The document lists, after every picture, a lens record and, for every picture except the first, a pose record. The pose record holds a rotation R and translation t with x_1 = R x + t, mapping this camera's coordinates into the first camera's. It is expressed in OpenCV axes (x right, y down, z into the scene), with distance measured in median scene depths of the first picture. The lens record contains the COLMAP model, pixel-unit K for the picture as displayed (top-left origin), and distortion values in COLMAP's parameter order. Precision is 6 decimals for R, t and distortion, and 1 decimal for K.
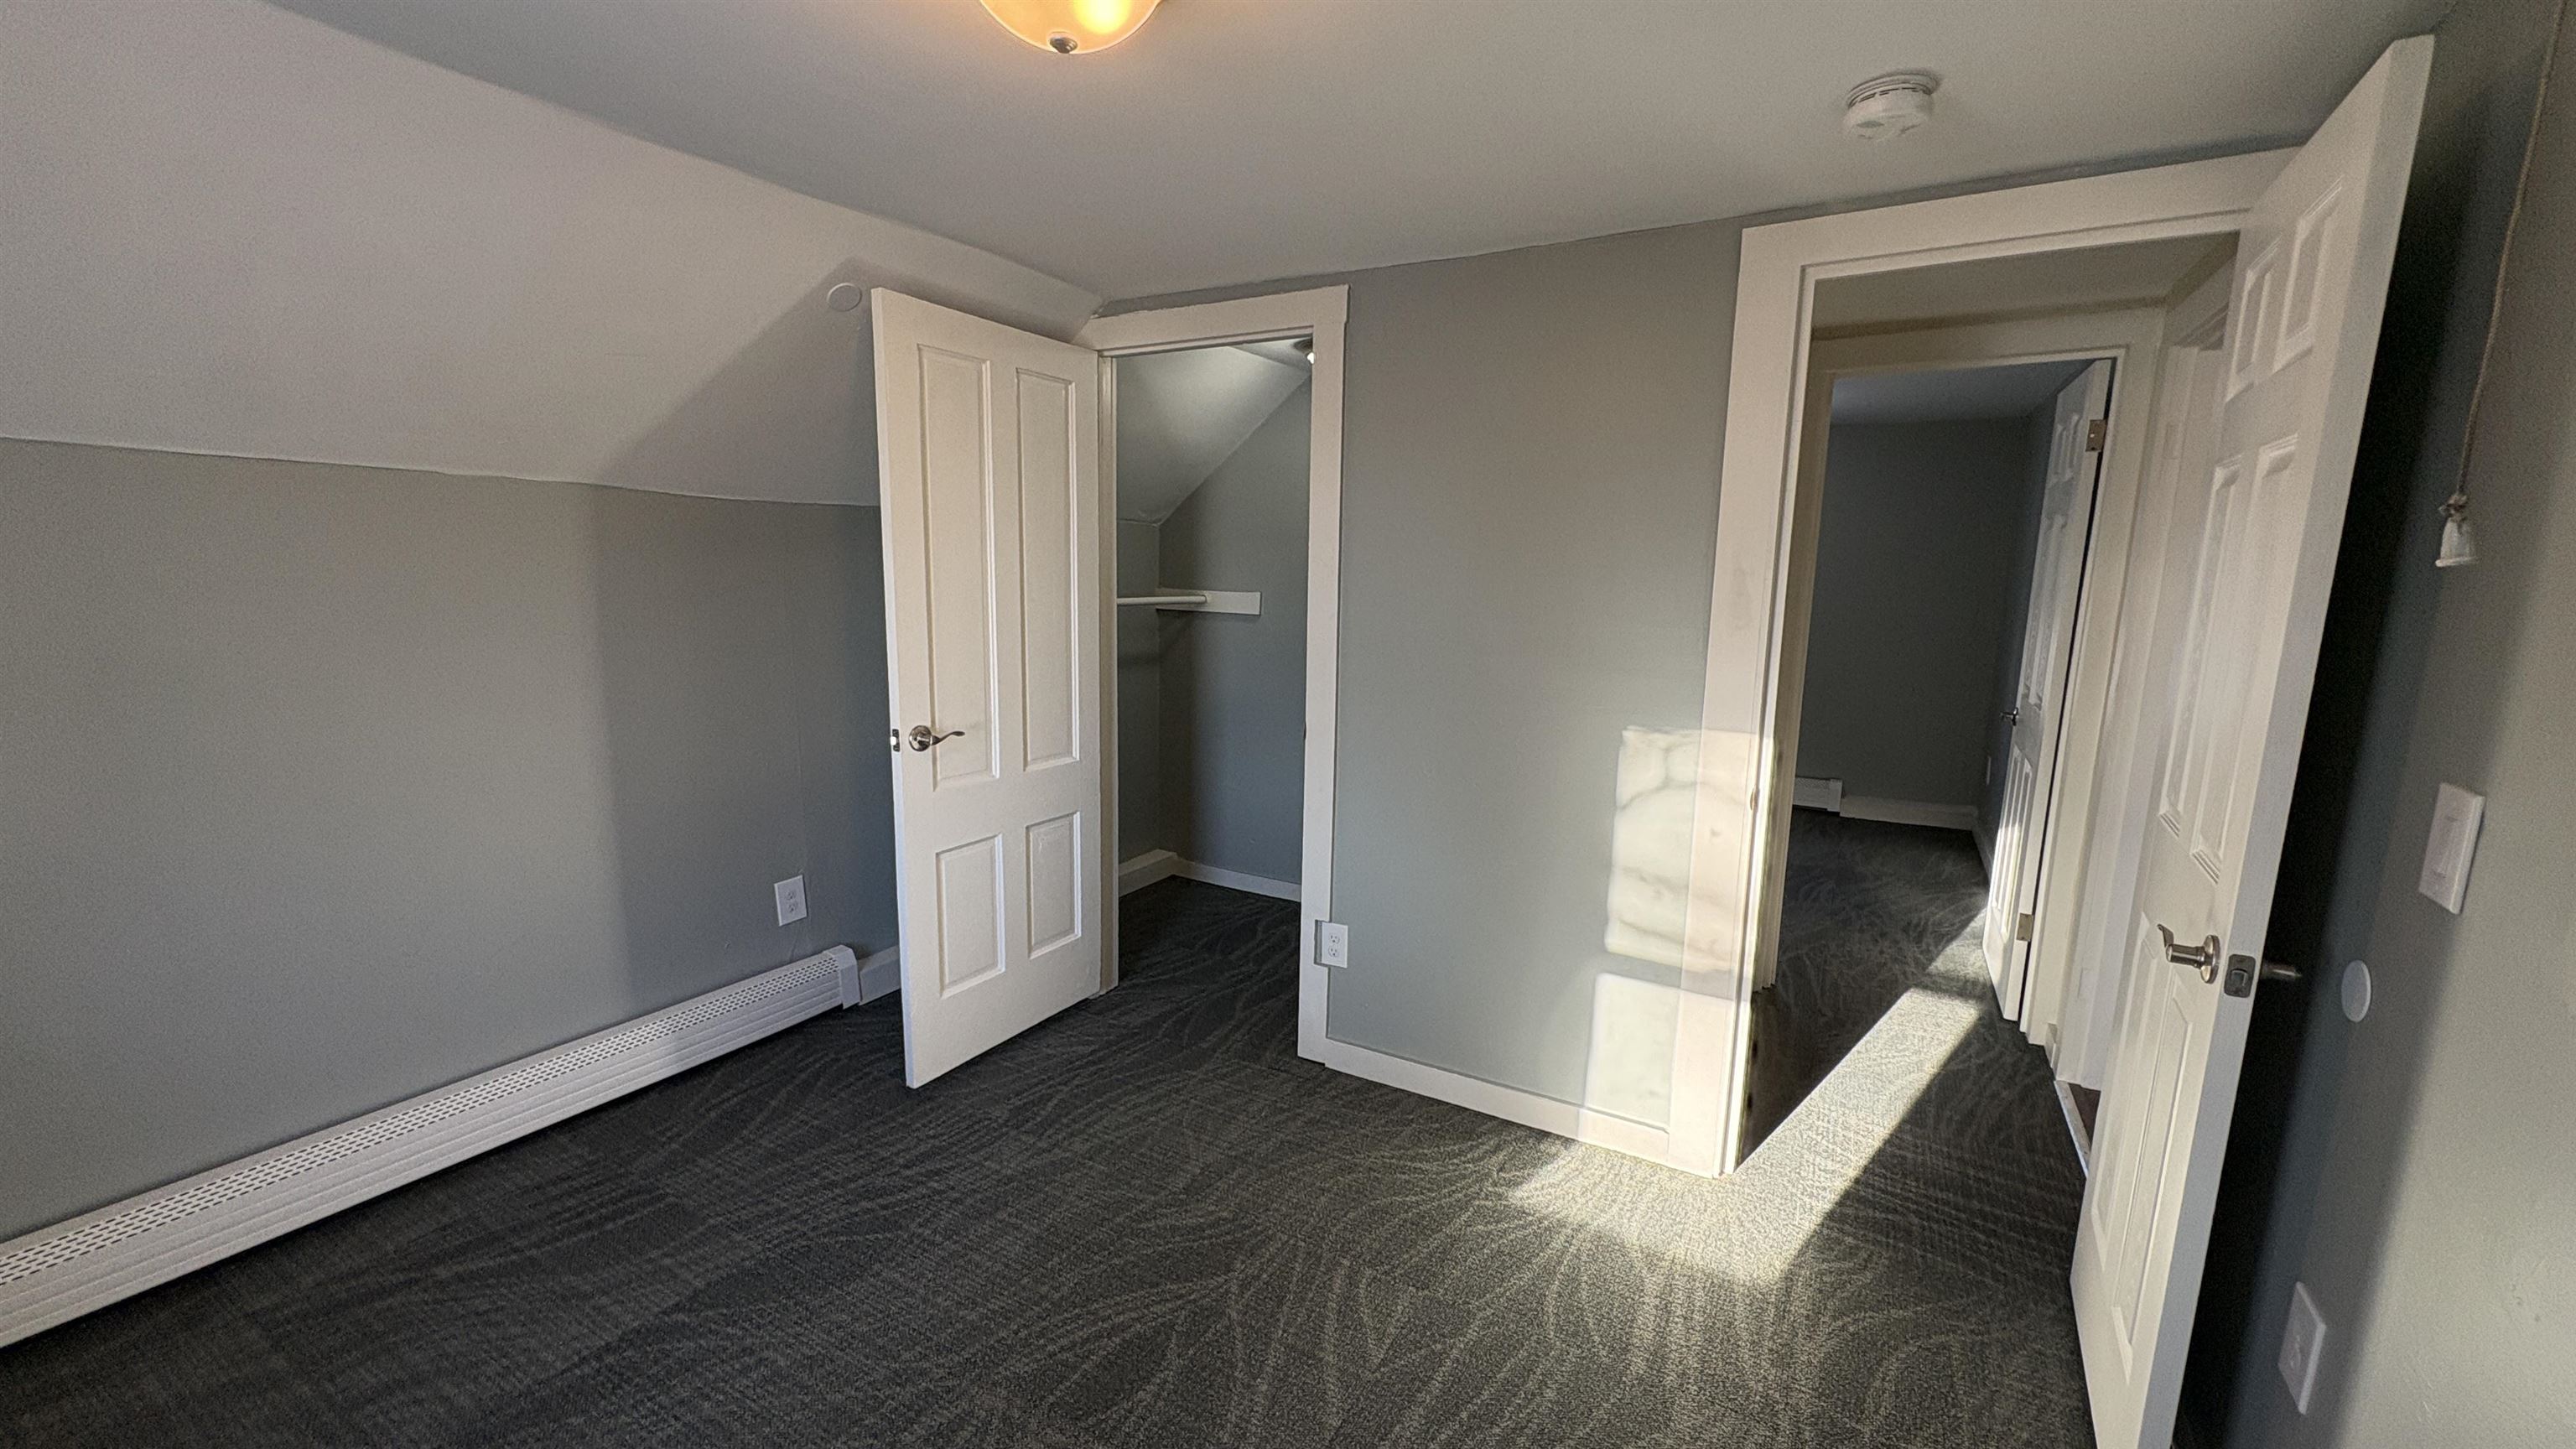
lens RADIAL K [[1020.1, 0, 1292.4], [0, 1020.1, 726.9], [0, 0, 1]] dist [-0.001124, 0.000048]
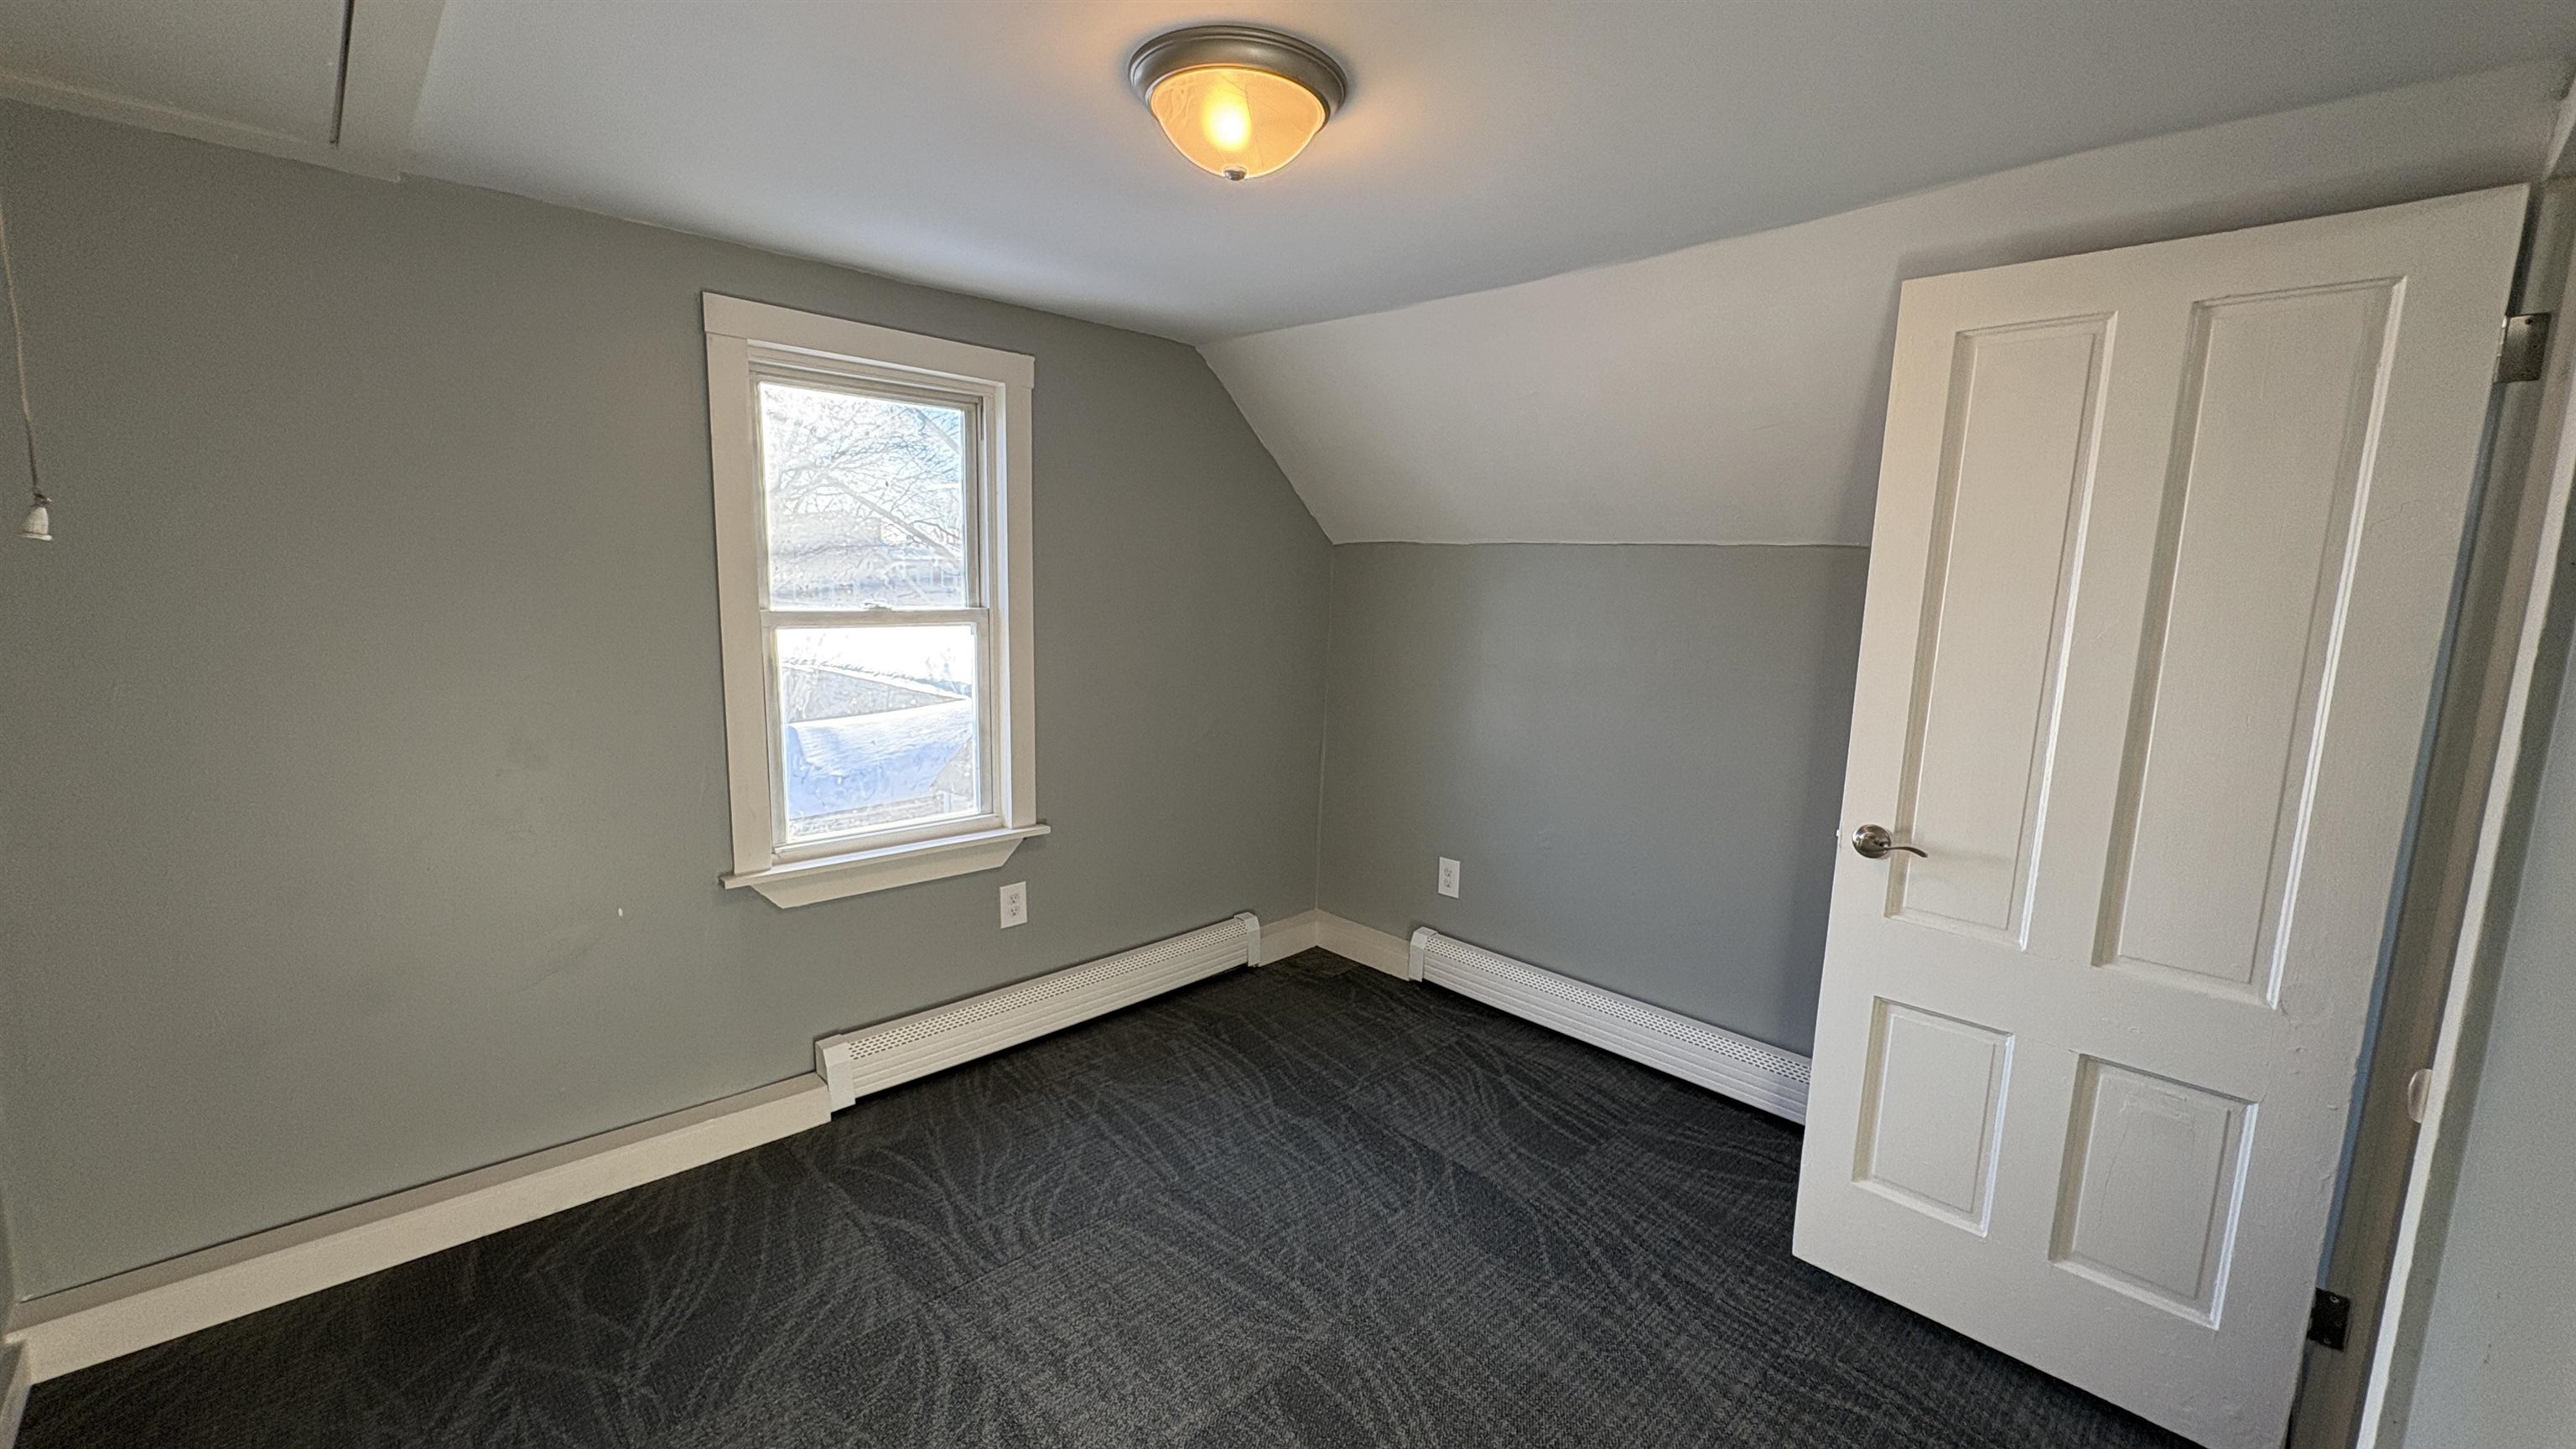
lens RADIAL K [[1020.1, 0, 1289.7], [0, 1020.1, 728.6], [0, 0, 1]] dist [-0.001124, 0.000048]
pose [[-0.281621, 0.102193, -0.954068, 0.503441], [-0.190471, 0.968571, 0.159970, -0.113743], [0.940431, 0.226773, -0.253306, 0.765062]]
